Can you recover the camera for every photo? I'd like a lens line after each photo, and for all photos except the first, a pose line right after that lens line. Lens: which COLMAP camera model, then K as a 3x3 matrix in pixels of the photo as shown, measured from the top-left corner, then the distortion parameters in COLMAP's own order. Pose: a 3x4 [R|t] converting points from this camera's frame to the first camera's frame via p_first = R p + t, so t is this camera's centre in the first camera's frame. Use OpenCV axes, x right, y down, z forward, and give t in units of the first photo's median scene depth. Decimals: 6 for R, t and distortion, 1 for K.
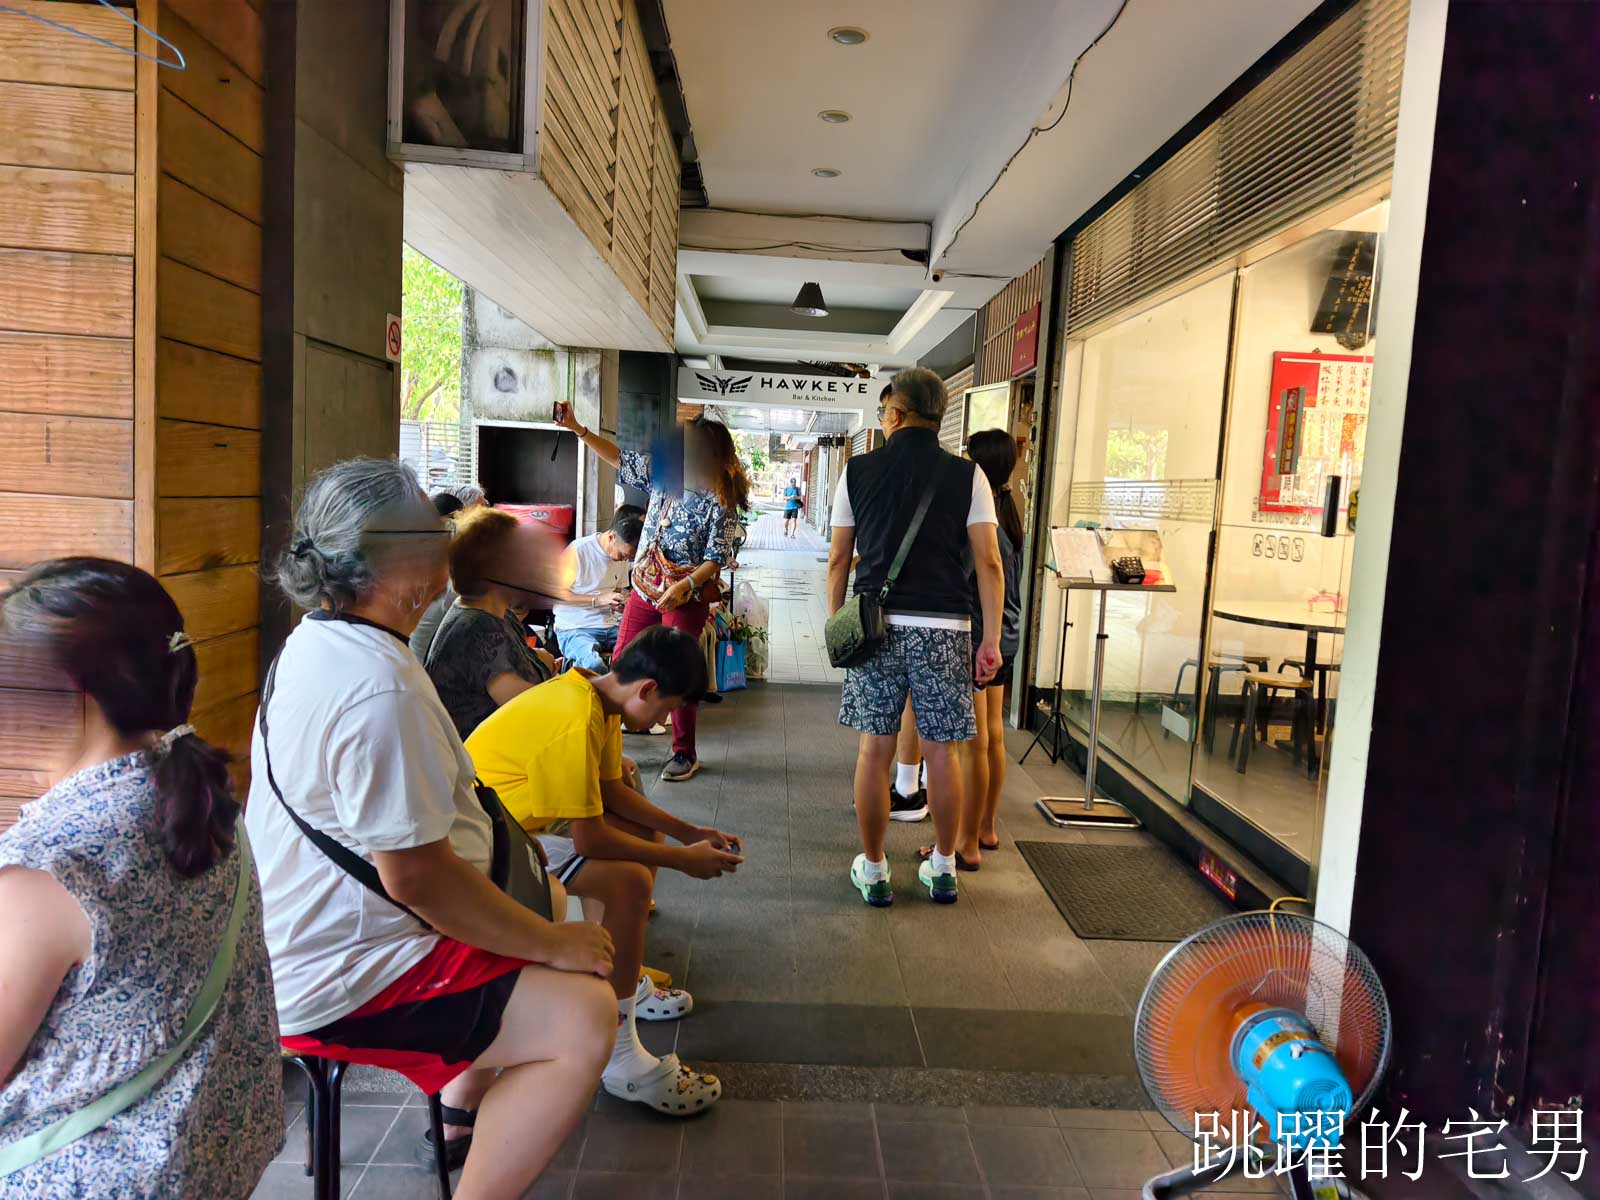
lens RADIAL K [[1057.5, 0, 800.0], [0, 1057.5, 600.0], [0, 0, 1]] dist [0.001938, 0.000603]
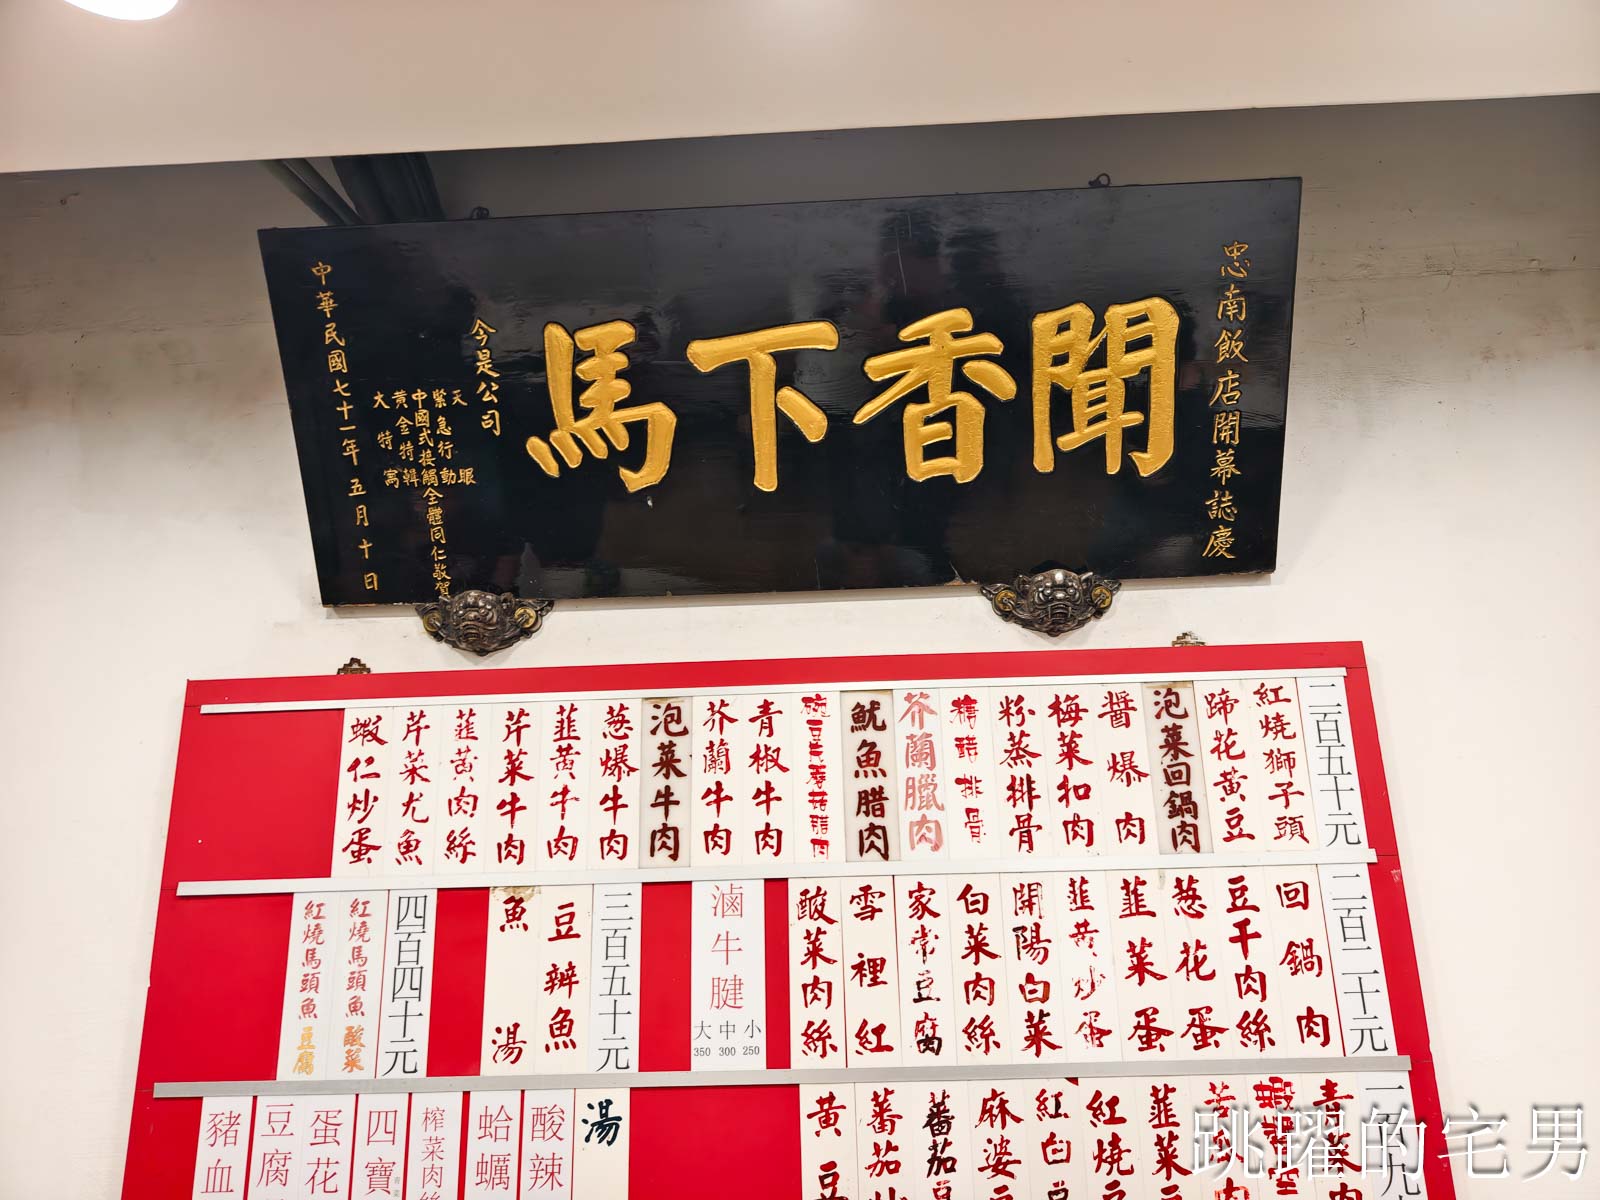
lens RADIAL K [[1057.5, 0, 800.0], [0, 1057.5, 600.0], [0, 0, 1]] dist [0.001938, 0.000603]
pose [[0.994002, -0.095848, -0.052660, 0.624010], [0.071770, 0.935048, -0.347180, -0.147100], [0.082516, 0.341318, 0.936319, 0.744466]]
